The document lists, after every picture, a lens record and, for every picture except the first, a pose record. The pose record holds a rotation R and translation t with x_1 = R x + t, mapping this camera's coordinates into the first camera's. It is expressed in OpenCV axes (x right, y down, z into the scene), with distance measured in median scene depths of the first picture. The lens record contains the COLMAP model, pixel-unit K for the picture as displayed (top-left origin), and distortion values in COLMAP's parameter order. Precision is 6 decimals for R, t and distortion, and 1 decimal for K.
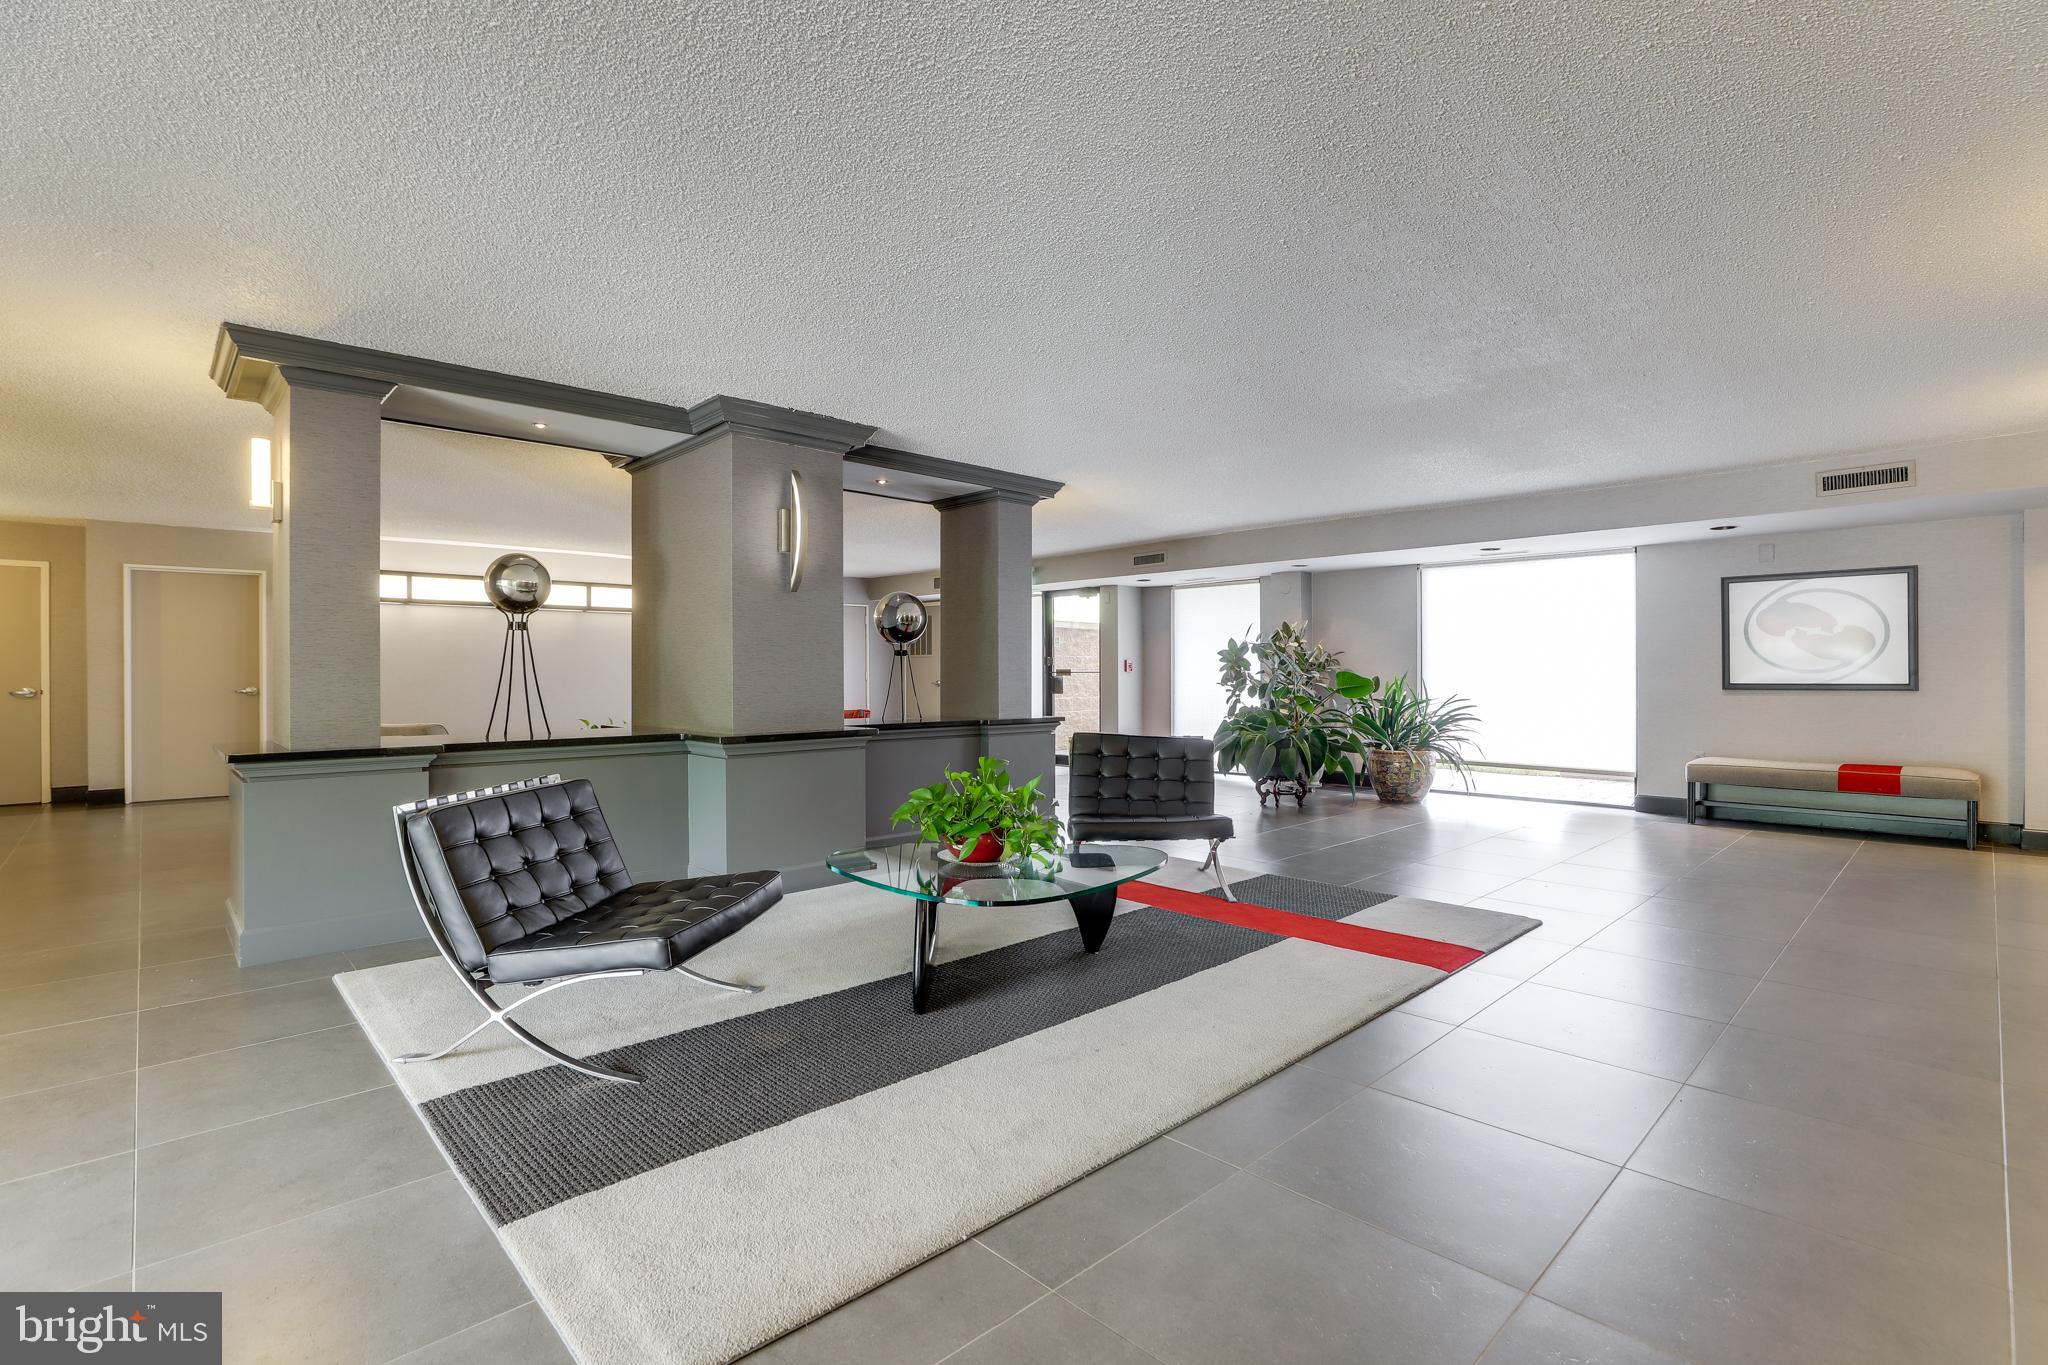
lens RADIAL K [[938.4, 0, 1018.0], [0, 938.4, 677.4], [0, 0, 1]] dist [-0.035921, 0.005884]
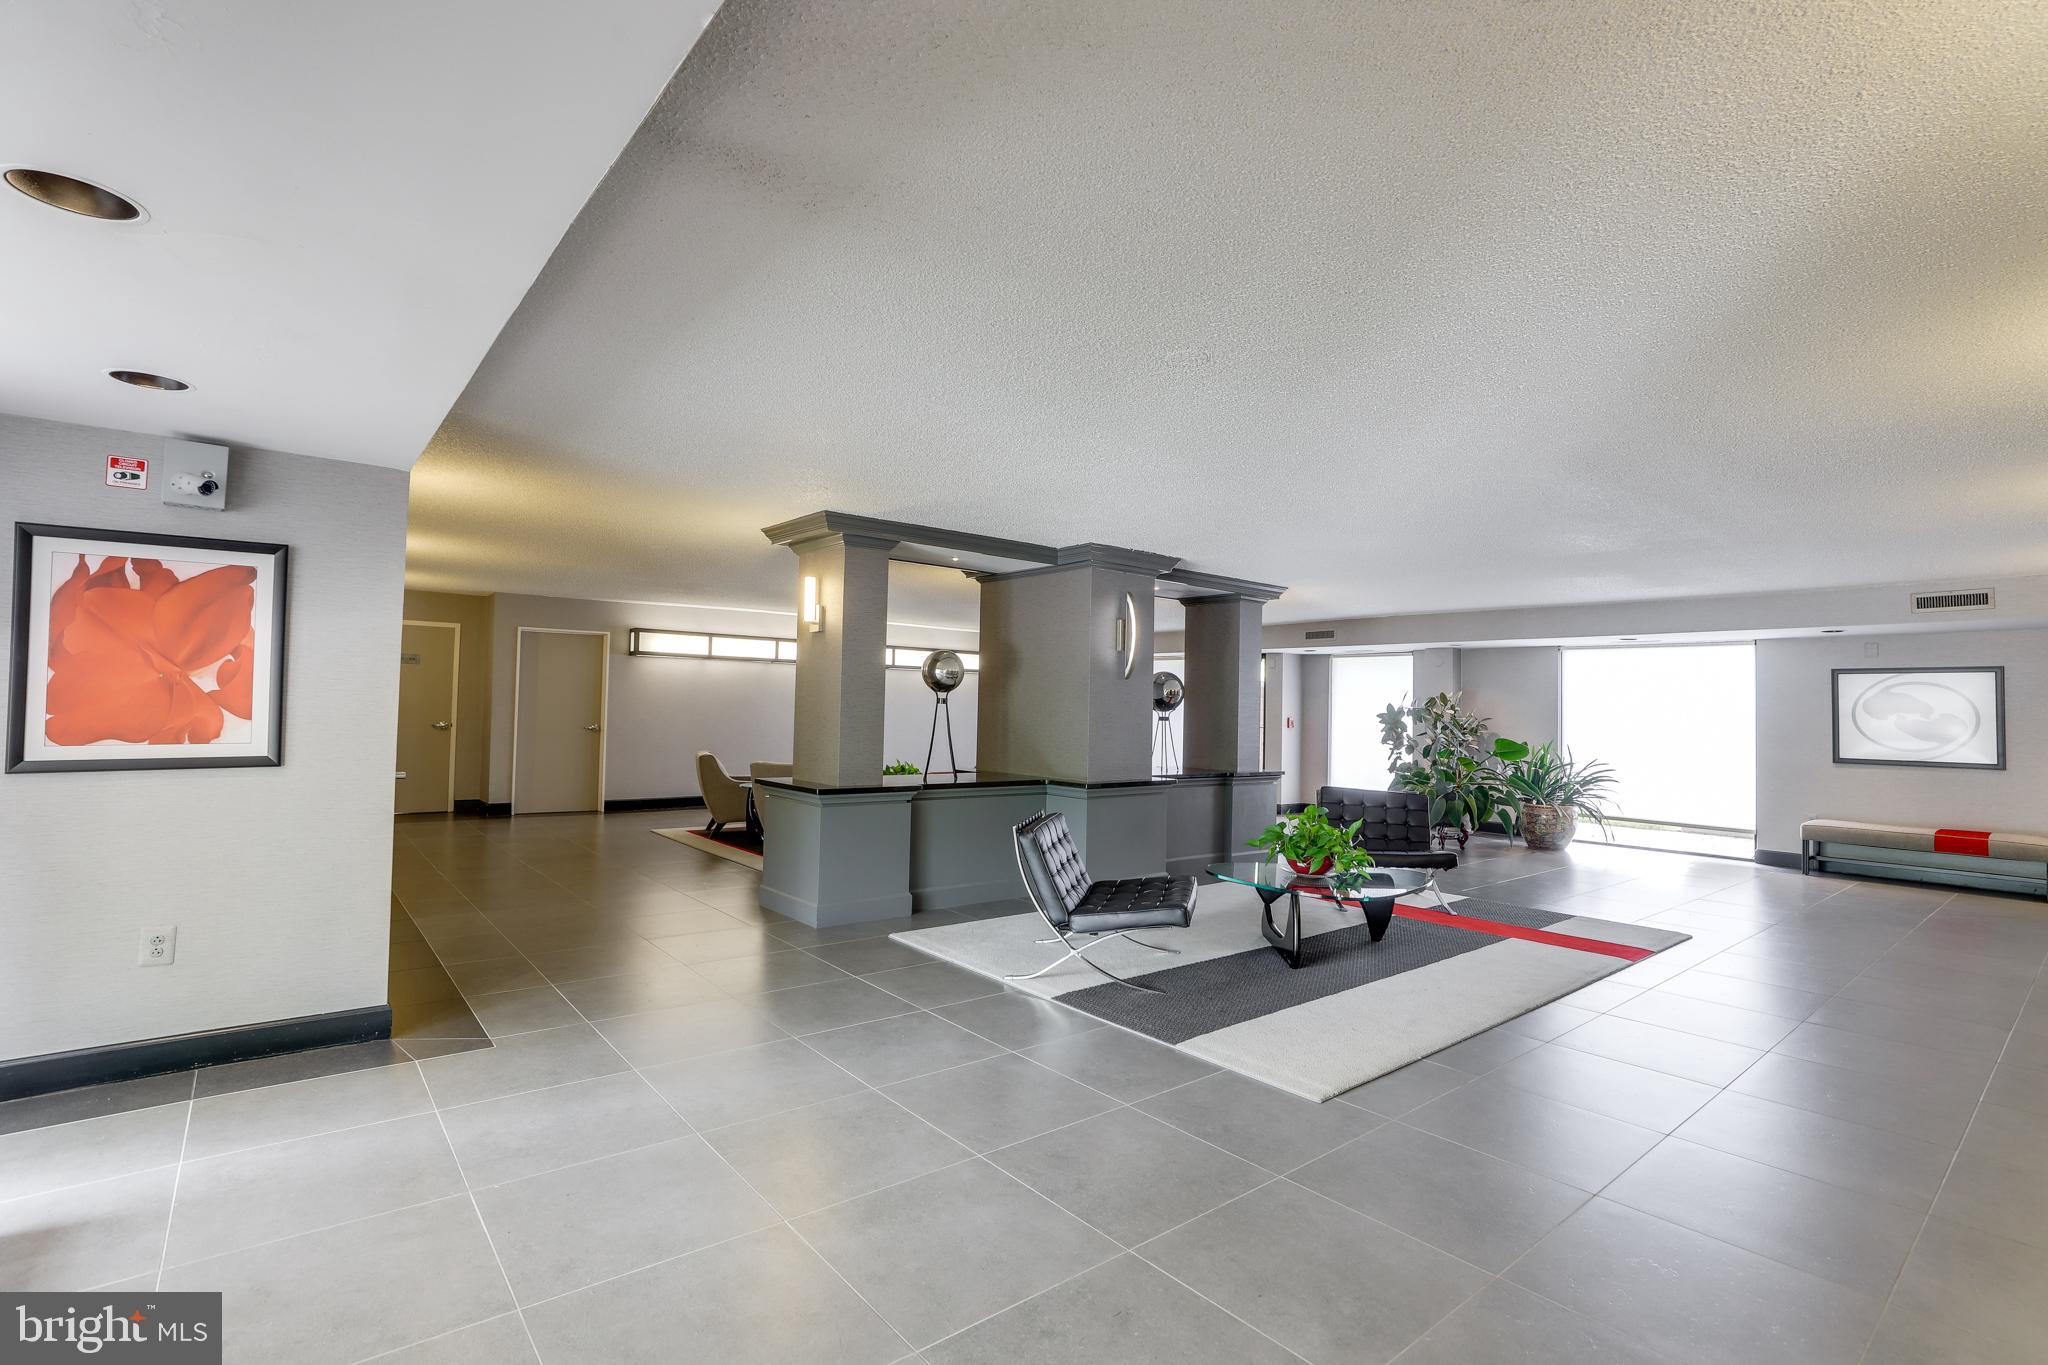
lens RADIAL K [[938.4, 0, 1017.2], [0, 938.4, 677.5], [0, 0, 1]] dist [-0.035921, 0.005884]
pose [[0.996599, 0.023213, -0.079064, -0.223727], [-0.026179, 0.998984, -0.036684, -0.029822], [0.078132, 0.038629, 0.996194, -0.304101]]
